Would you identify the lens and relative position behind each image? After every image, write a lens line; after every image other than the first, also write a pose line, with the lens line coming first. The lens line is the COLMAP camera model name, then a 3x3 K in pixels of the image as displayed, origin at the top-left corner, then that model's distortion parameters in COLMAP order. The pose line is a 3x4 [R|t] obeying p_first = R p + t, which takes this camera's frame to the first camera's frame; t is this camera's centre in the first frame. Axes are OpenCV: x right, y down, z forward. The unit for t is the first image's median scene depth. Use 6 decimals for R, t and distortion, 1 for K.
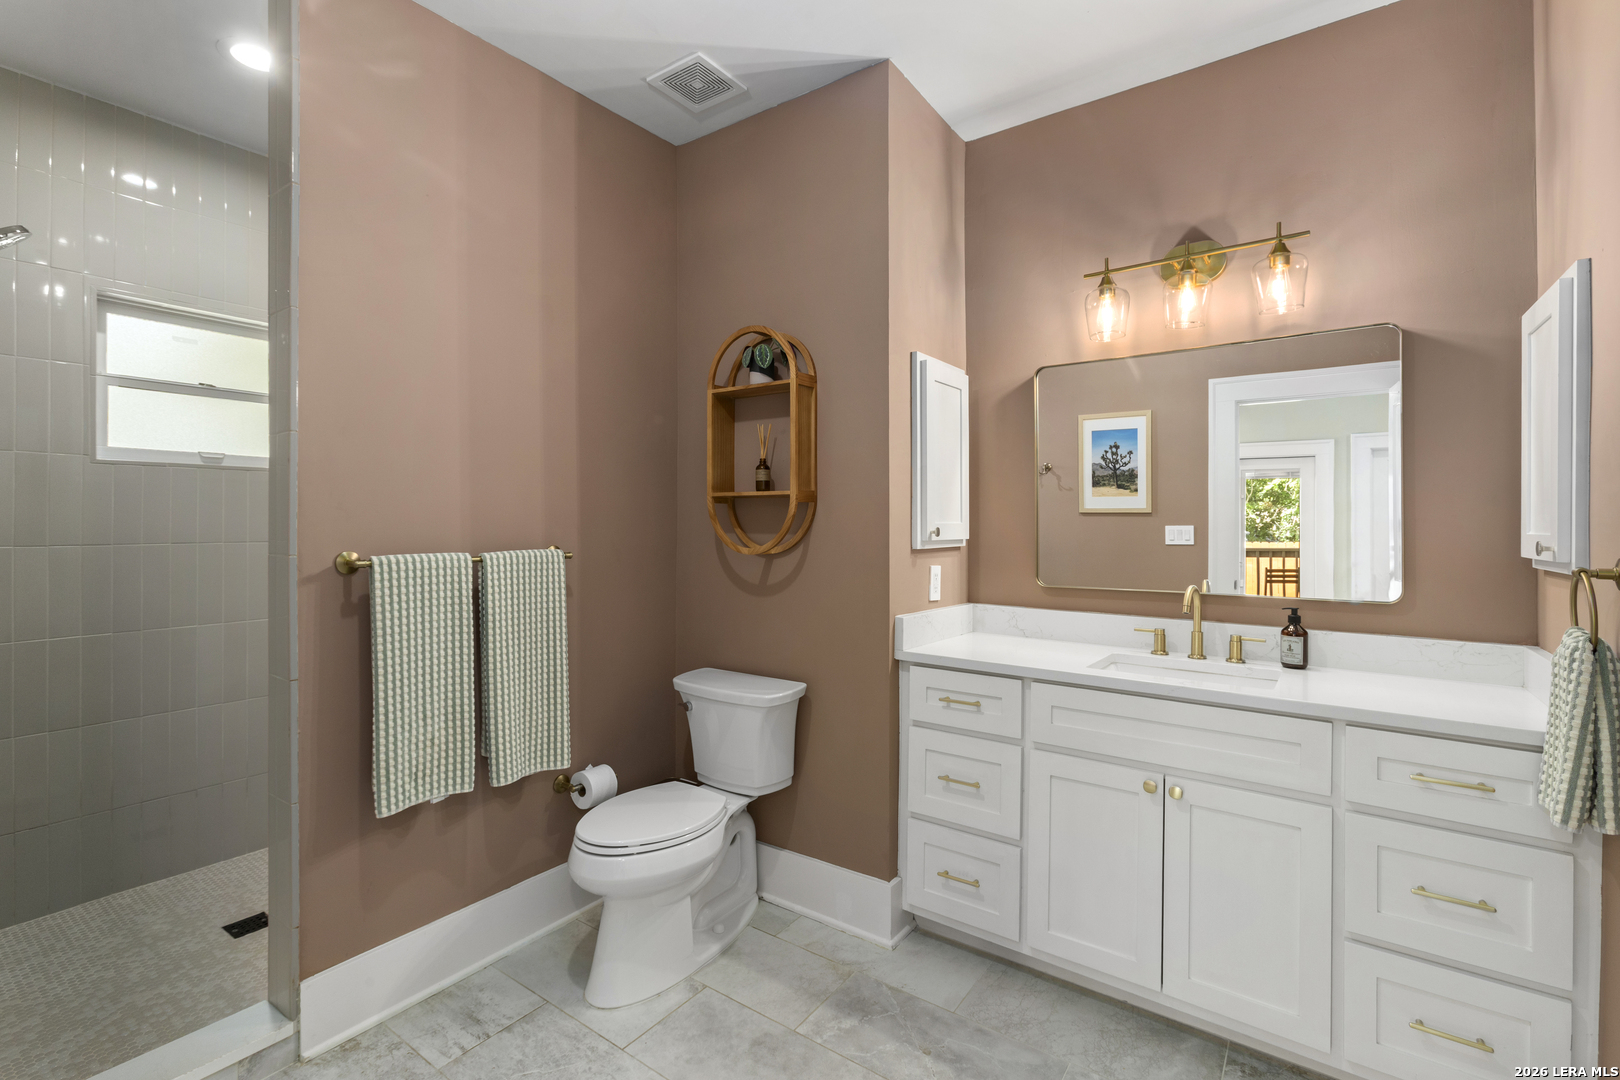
lens RADIAL K [[725.8, 0, 808.8], [0, 725.8, 534.8], [0, 0, 1]] dist [-0.012436, 0.008822]
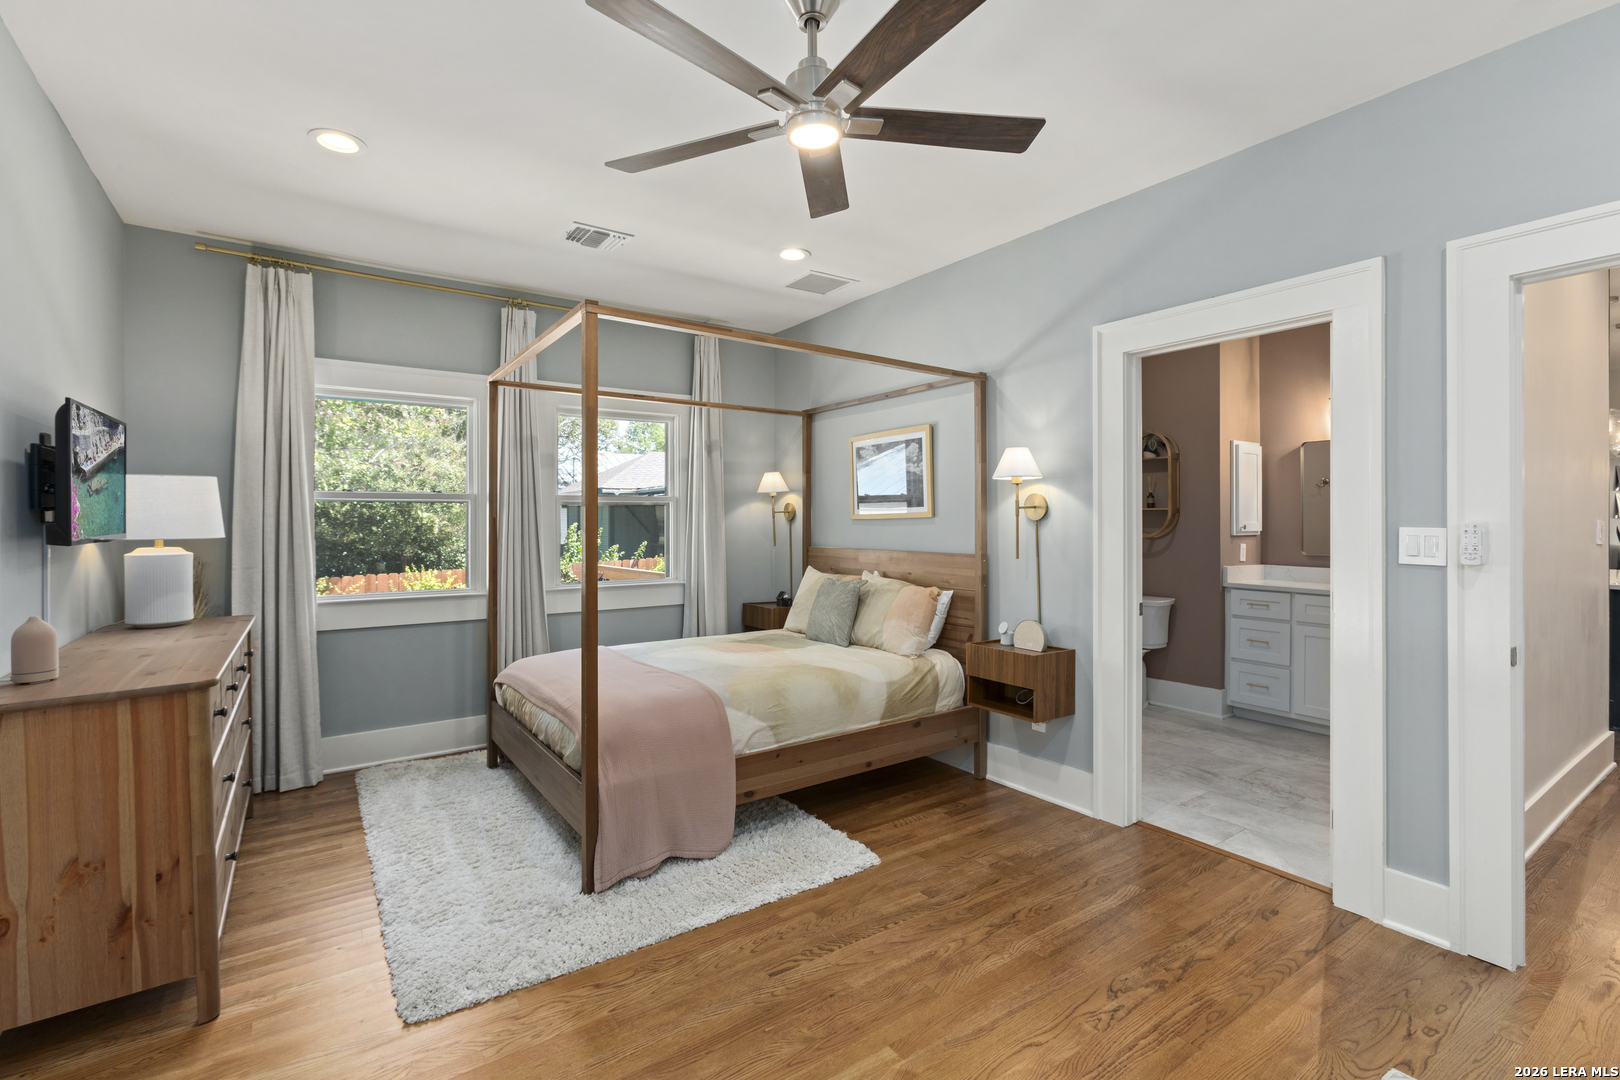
lens RADIAL K [[725.8, 0, 815.6], [0, 725.8, 535.3], [0, 0, 1]] dist [-0.012436, 0.008822]
pose [[0.947475, 0.000226, -0.319830, -0.322522], [0.000524, 0.999997, 0.002259, 0.014735], [0.319829, -0.002308, 0.947472, -1.343283]]
